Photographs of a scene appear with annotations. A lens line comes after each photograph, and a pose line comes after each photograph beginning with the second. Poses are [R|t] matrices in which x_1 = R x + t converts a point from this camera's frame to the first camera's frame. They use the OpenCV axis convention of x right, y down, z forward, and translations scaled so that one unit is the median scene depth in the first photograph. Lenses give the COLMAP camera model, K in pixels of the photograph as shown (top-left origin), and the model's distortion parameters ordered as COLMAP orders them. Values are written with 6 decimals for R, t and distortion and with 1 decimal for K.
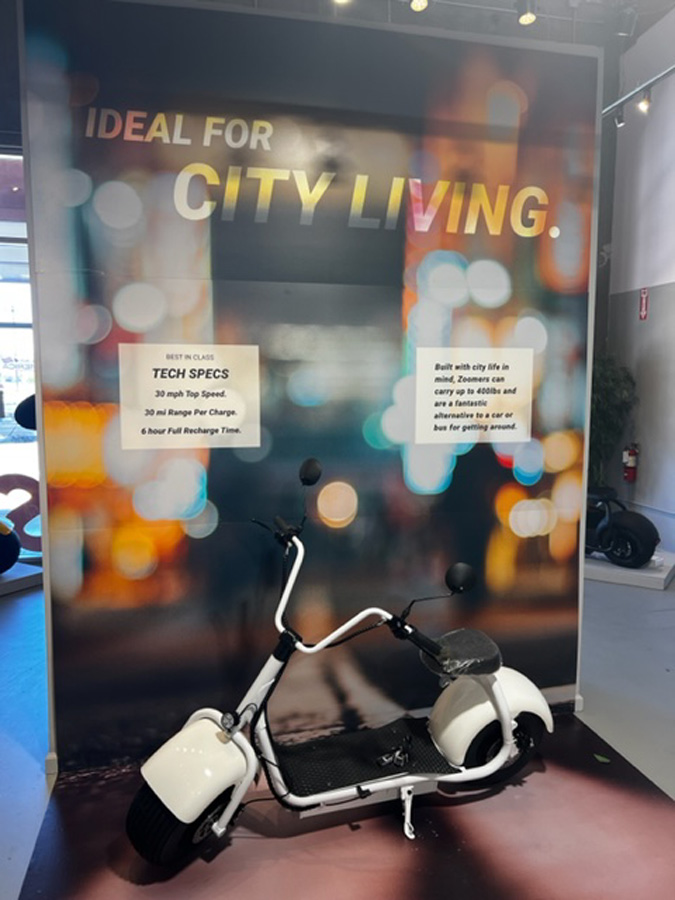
lens RADIAL K [[681.5, 0, 341.1], [0, 681.5, 447.8], [0, 0, 1]] dist [0.051352, -0.055038]
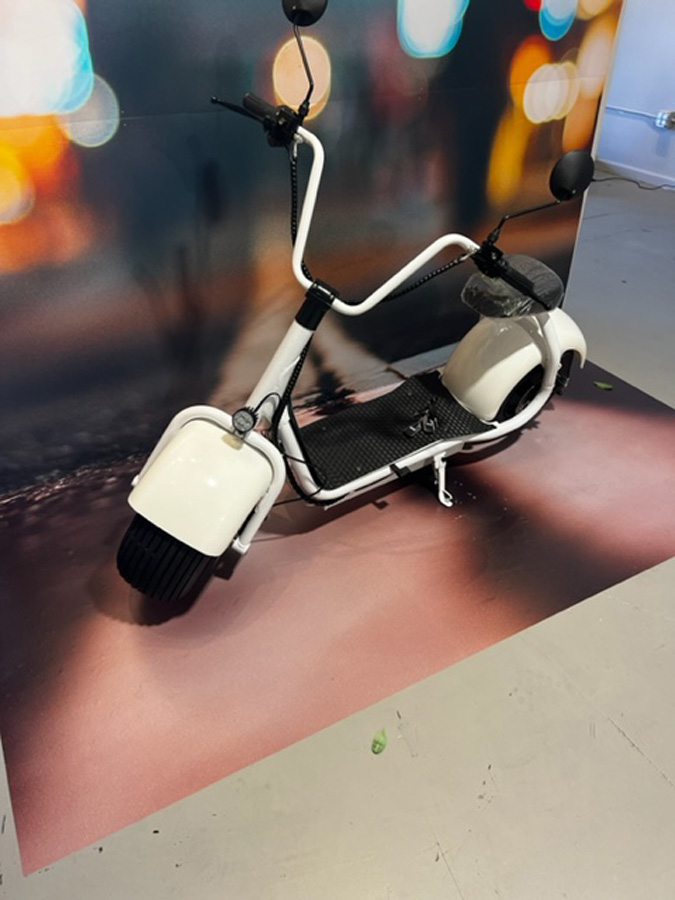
lens RADIAL K [[681.5, 0, 335.7], [0, 681.5, 455.2], [0, 0, 1]] dist [0.051352, -0.055038]
pose [[0.961836, -0.159584, 0.222272, -0.203282], [0.026385, 0.862623, 0.505159, 0.073030], [-0.272352, -0.480015, 0.833912, 0.338756]]
